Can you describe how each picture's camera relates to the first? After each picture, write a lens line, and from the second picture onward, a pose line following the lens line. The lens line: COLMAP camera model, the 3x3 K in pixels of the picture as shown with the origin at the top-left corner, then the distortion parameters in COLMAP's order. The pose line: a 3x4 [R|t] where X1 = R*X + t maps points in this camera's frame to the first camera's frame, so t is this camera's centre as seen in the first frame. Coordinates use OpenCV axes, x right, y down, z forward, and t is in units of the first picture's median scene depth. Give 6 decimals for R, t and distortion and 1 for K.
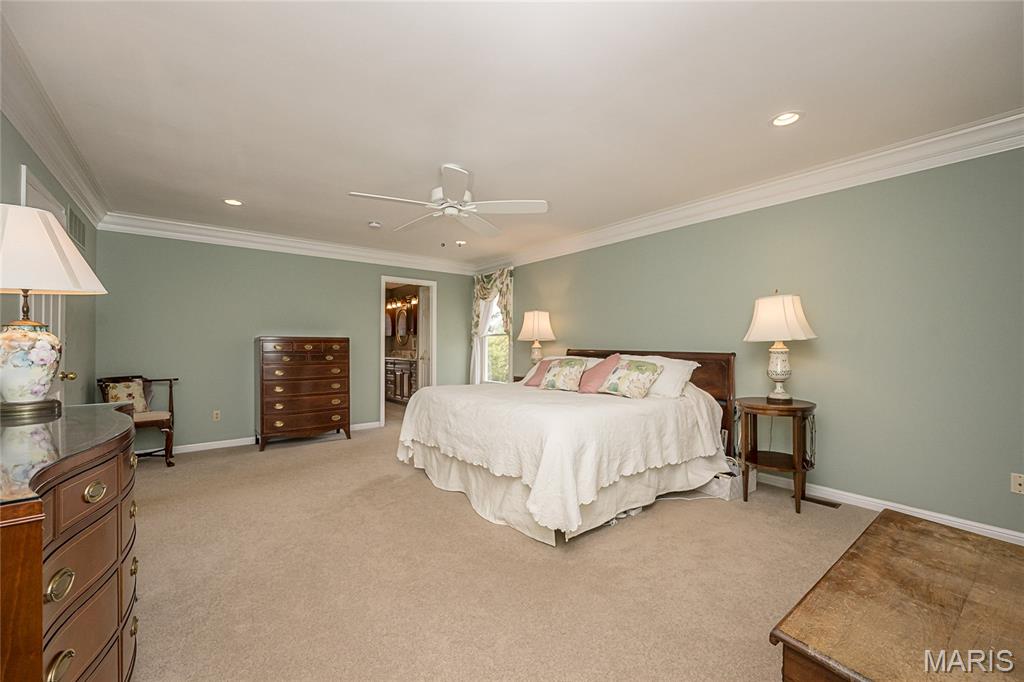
lens RADIAL K [[405.3, 0, 509.4], [0, 405.3, 340.9], [0, 0, 1]] dist [-0.000336, -0.000058]
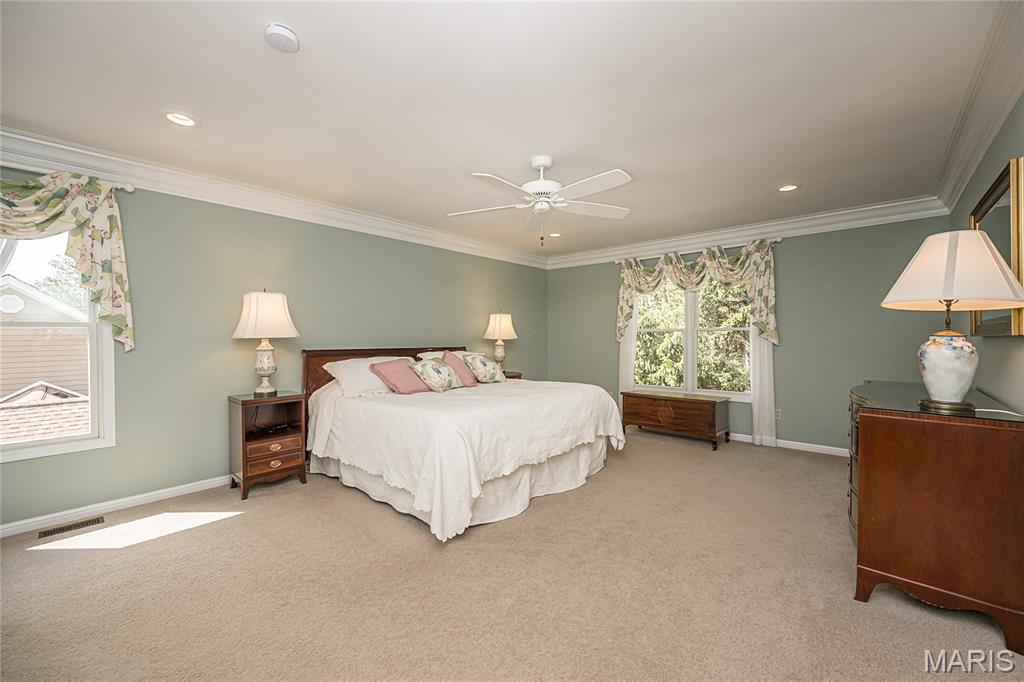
lens RADIAL K [[405.3, 0, 509.3], [0, 405.3, 341.9], [0, 0, 1]] dist [-0.000336, -0.000058]
pose [[-0.155117, -0.011416, 0.987830, -0.530615], [-0.004898, 0.999930, 0.010787, -0.003020], [-0.987884, -0.003165, -0.155162, 0.613122]]
